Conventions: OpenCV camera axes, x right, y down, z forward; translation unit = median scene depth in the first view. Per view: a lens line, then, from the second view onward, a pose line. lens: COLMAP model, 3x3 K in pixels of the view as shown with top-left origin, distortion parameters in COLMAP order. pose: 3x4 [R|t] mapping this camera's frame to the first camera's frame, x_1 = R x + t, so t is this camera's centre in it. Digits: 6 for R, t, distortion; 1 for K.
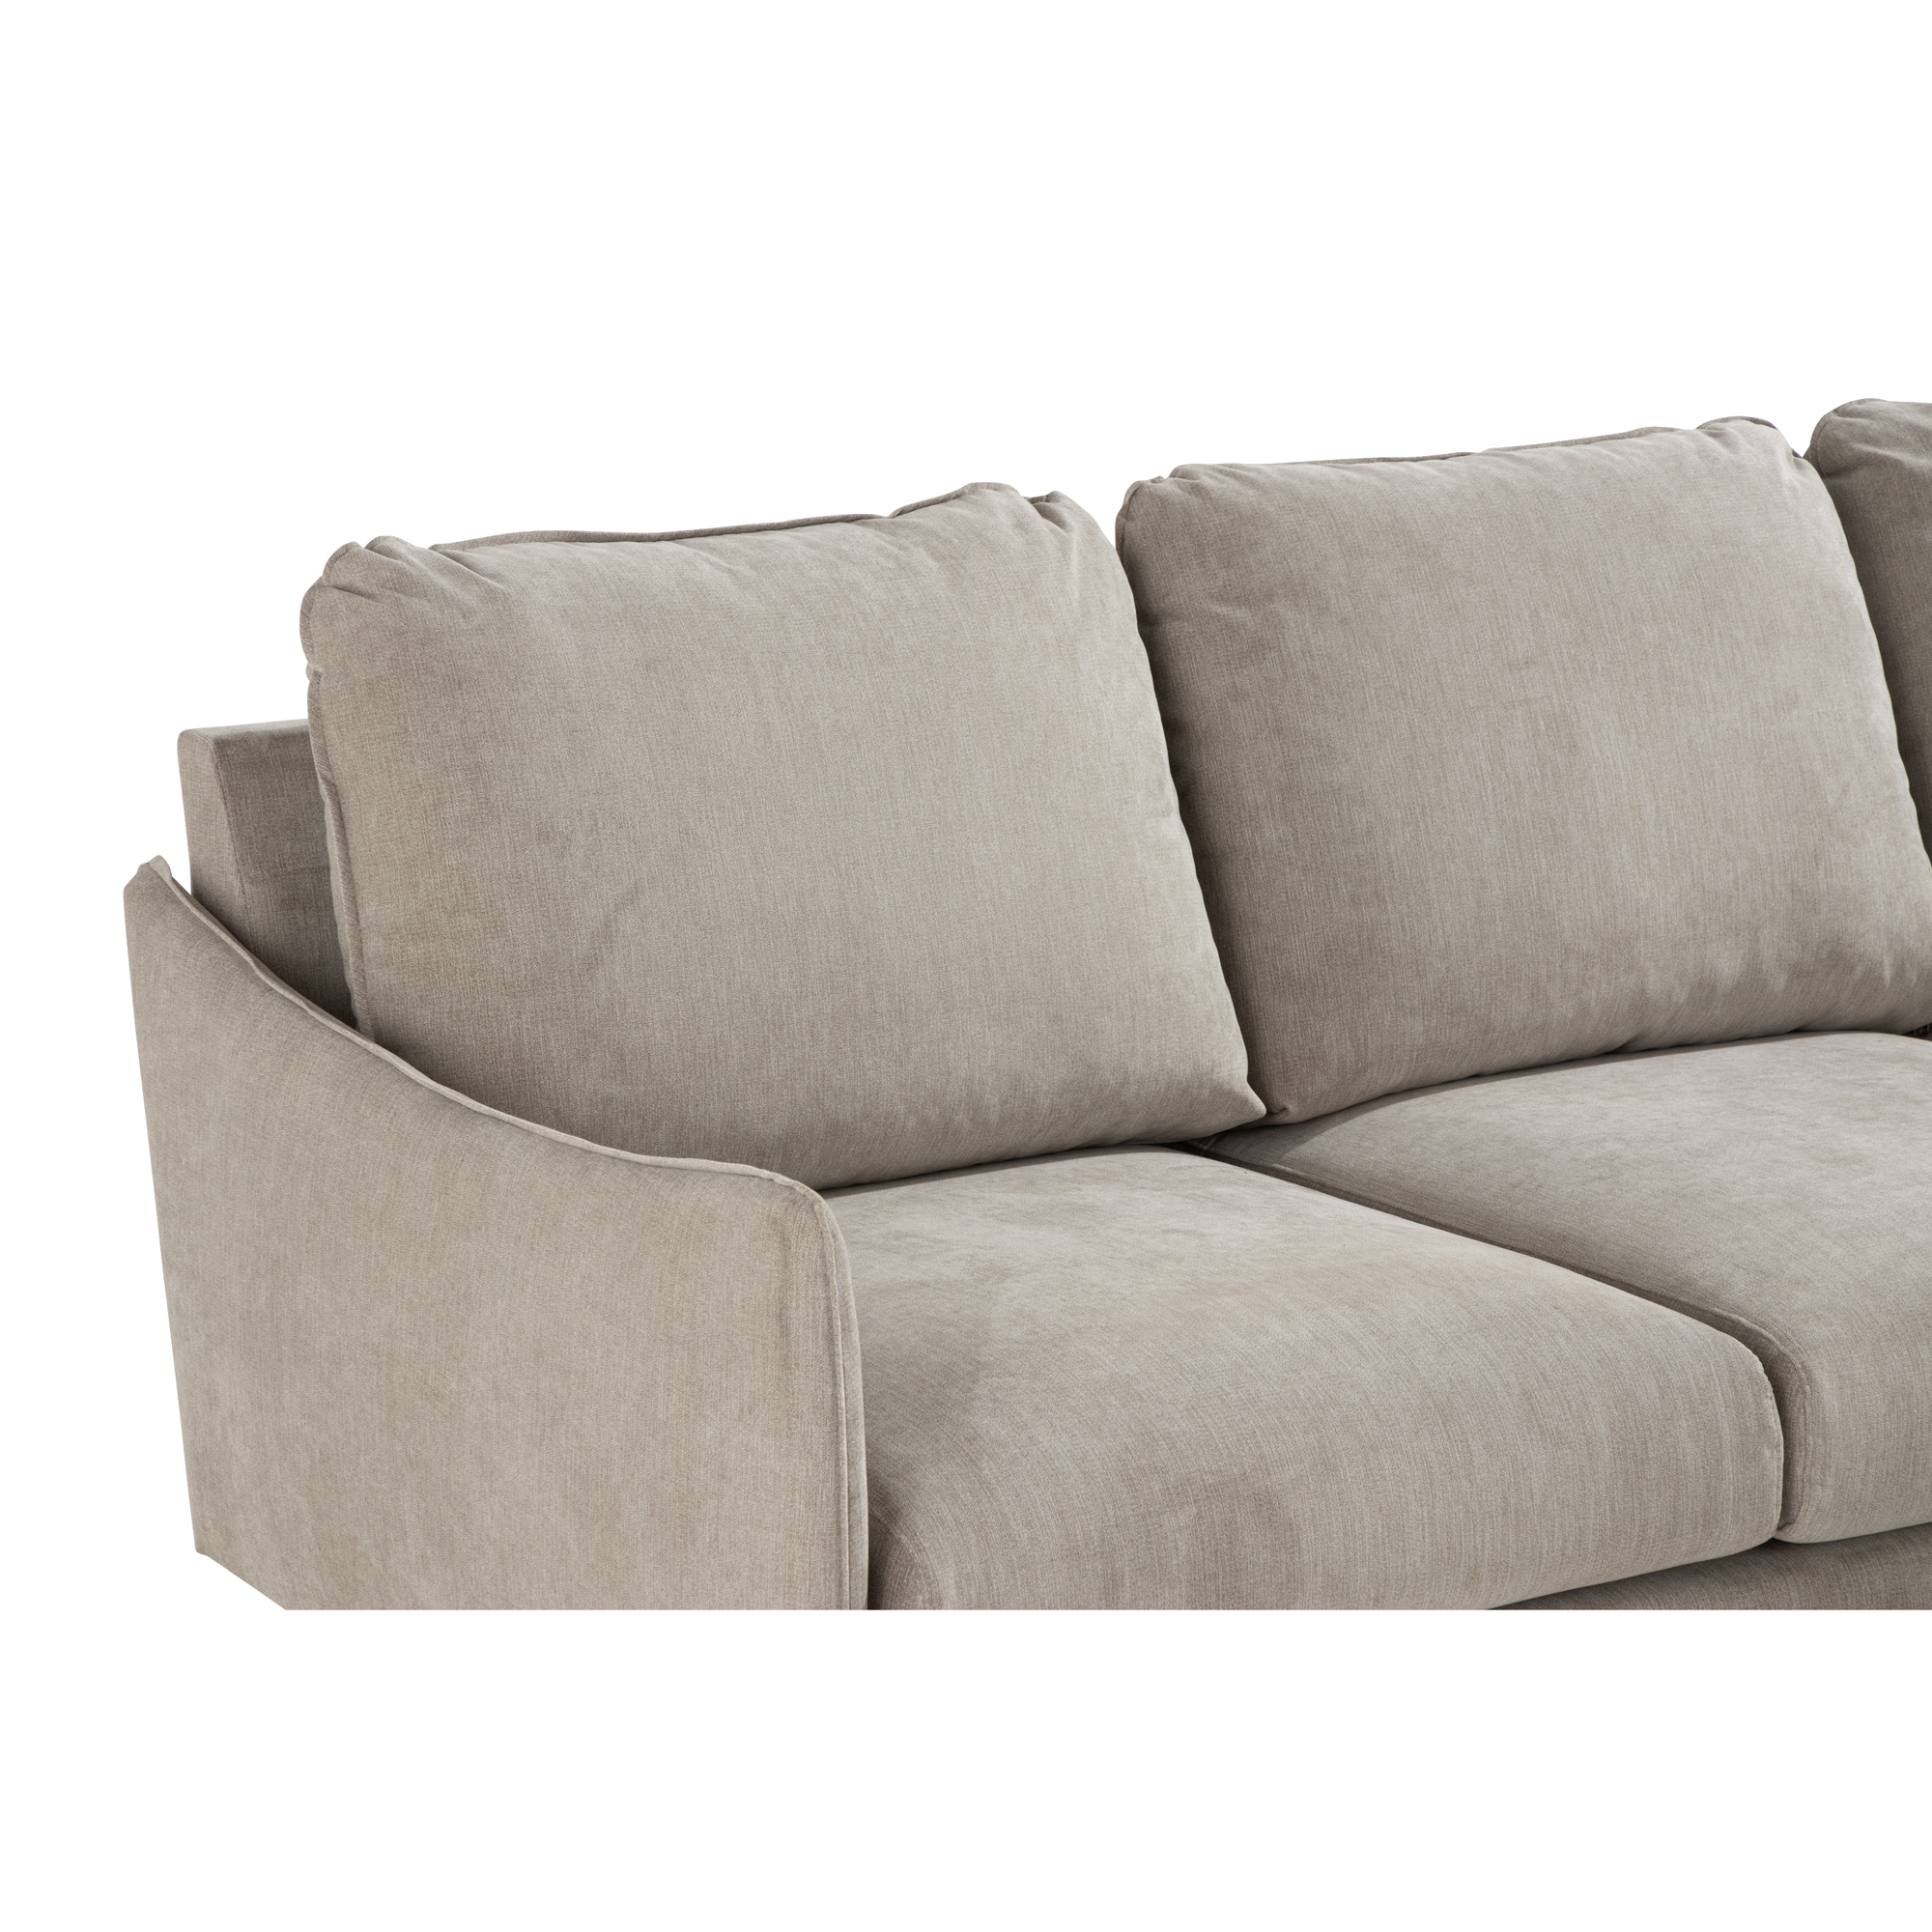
lens RADIAL K [[5466.4, 0, 966.0], [0, 5466.4, 966.0], [0, 0, 1]] dist [0.706679, 0.814446]
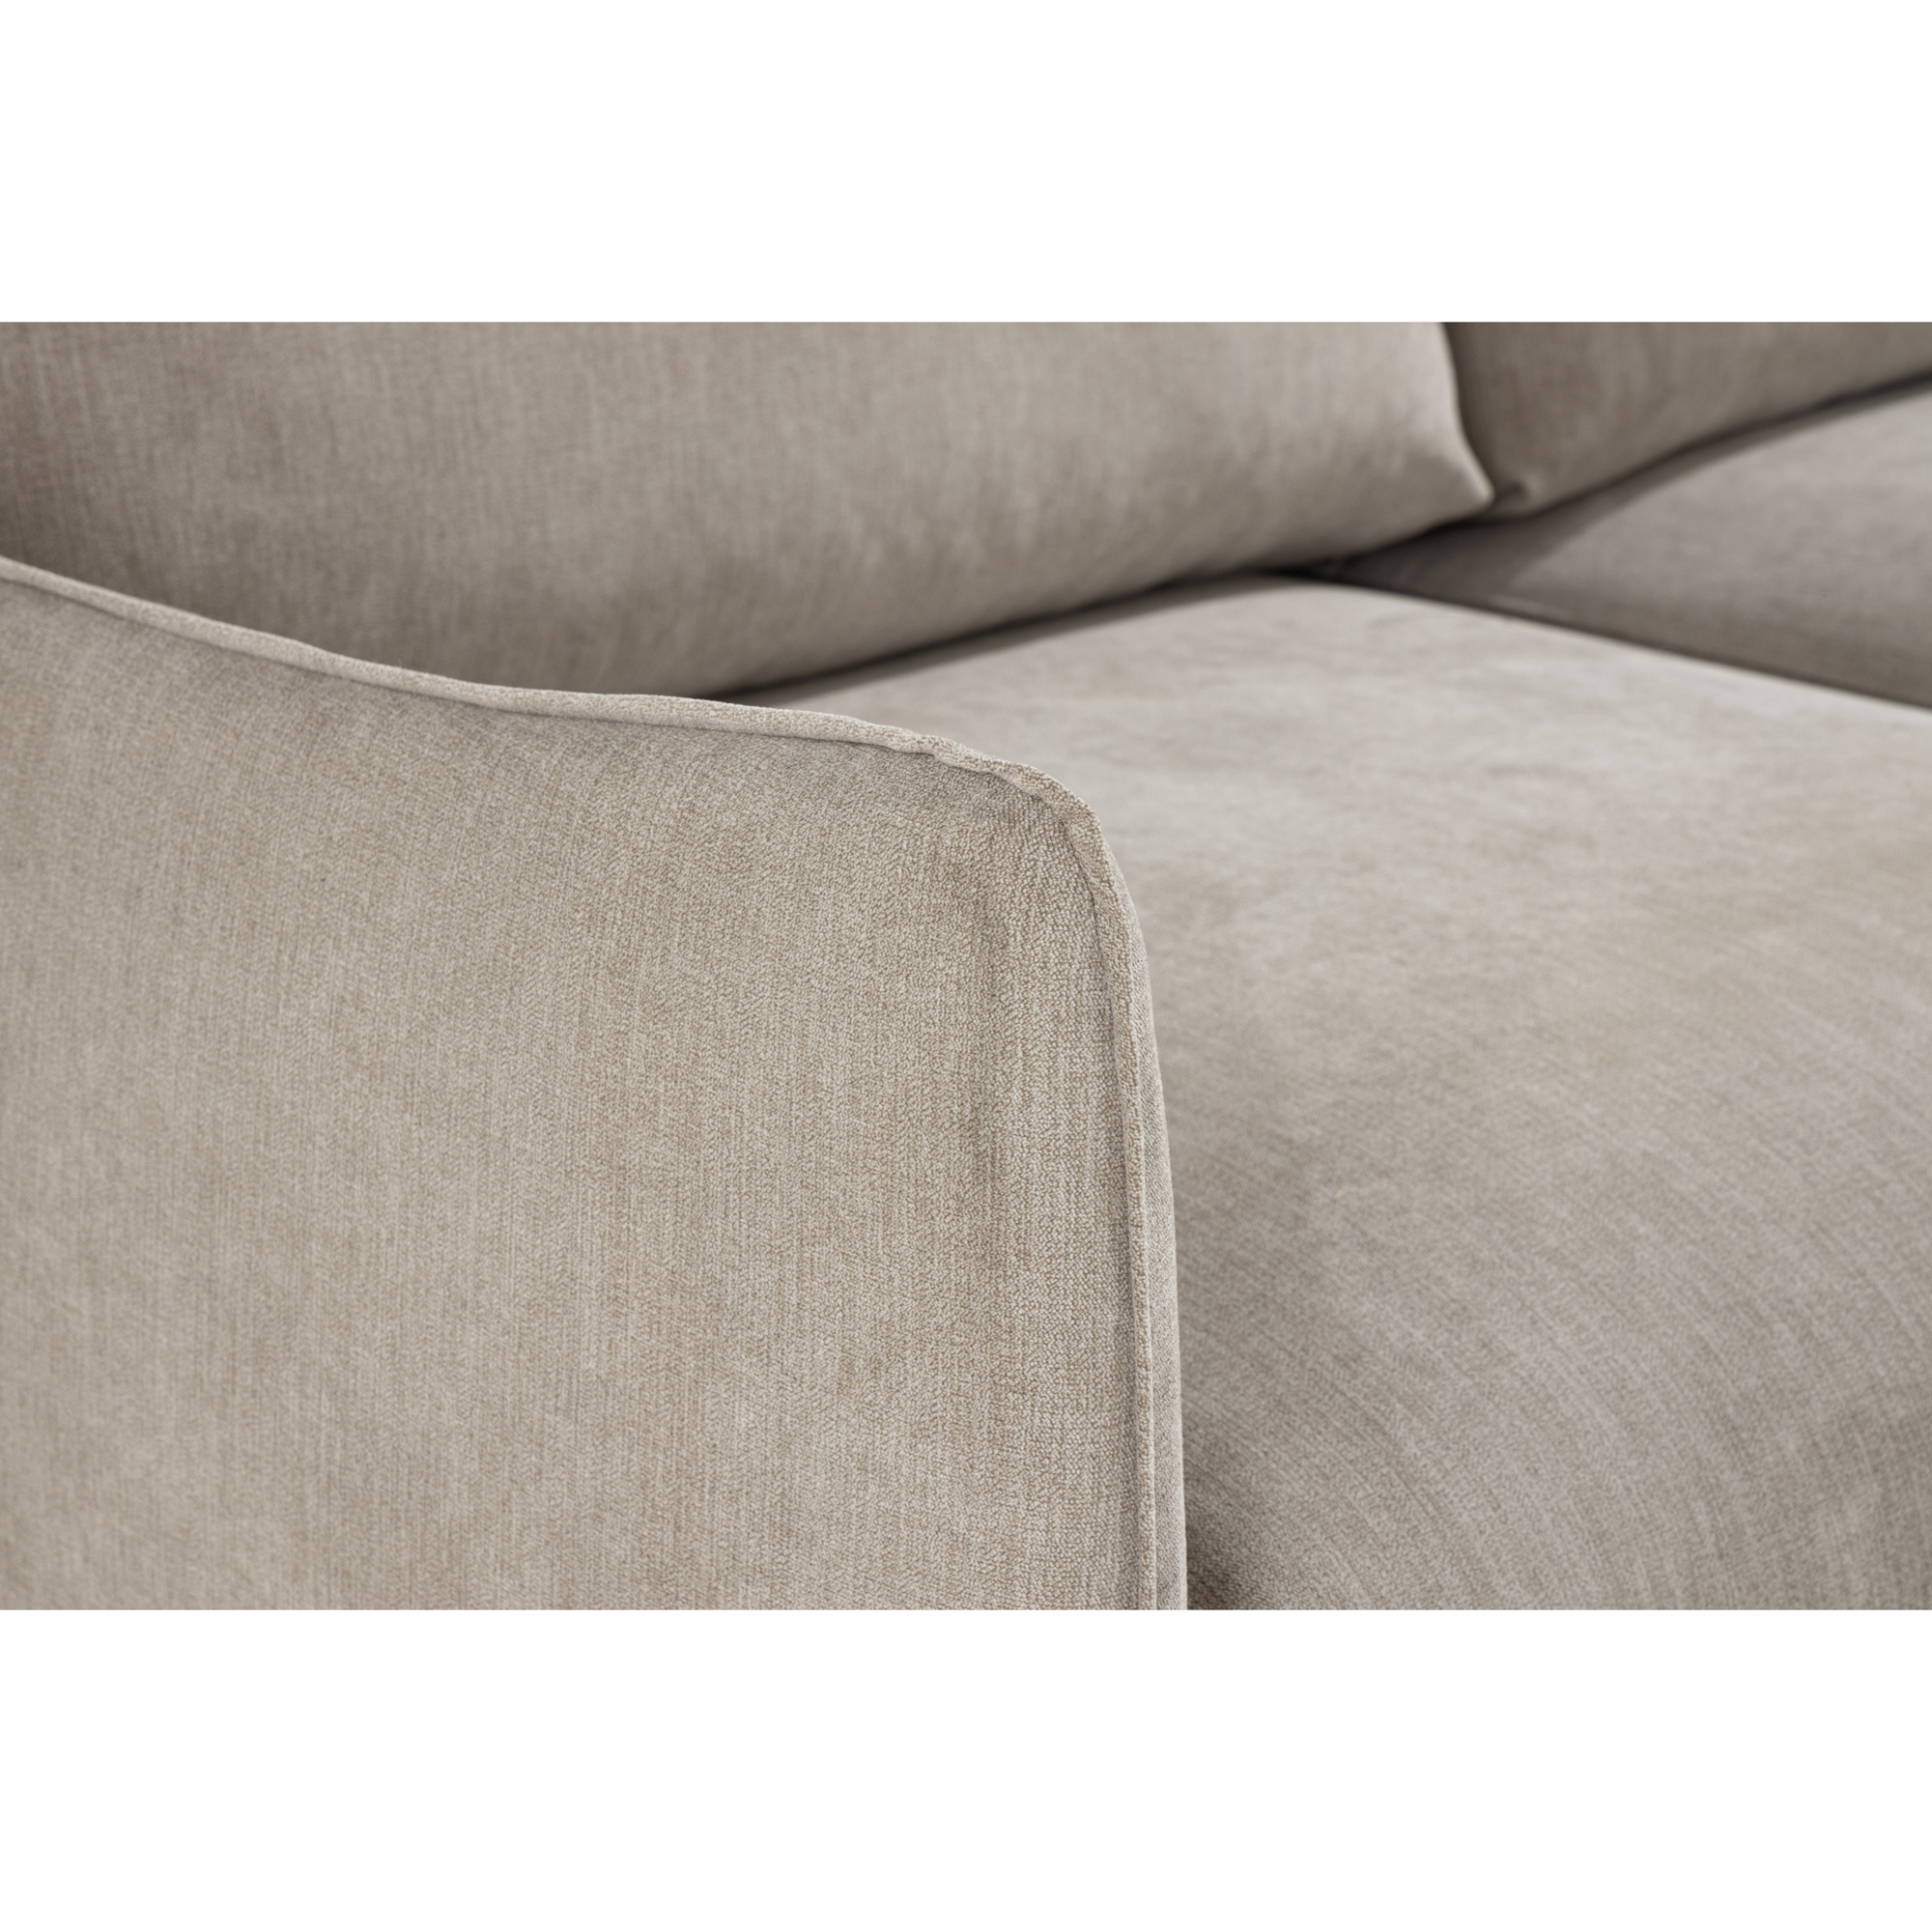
lens RADIAL K [[5466.4, 0, 966.0], [0, 5466.4, 966.0], [0, 0, 1]] dist [0.706679, 0.814446]
pose [[0.988660, -0.051669, 0.141000, -0.078573], [0.035153, 0.992485, 0.117206, 0.009721], [-0.145997, -0.110920, 0.983047, 0.594361]]
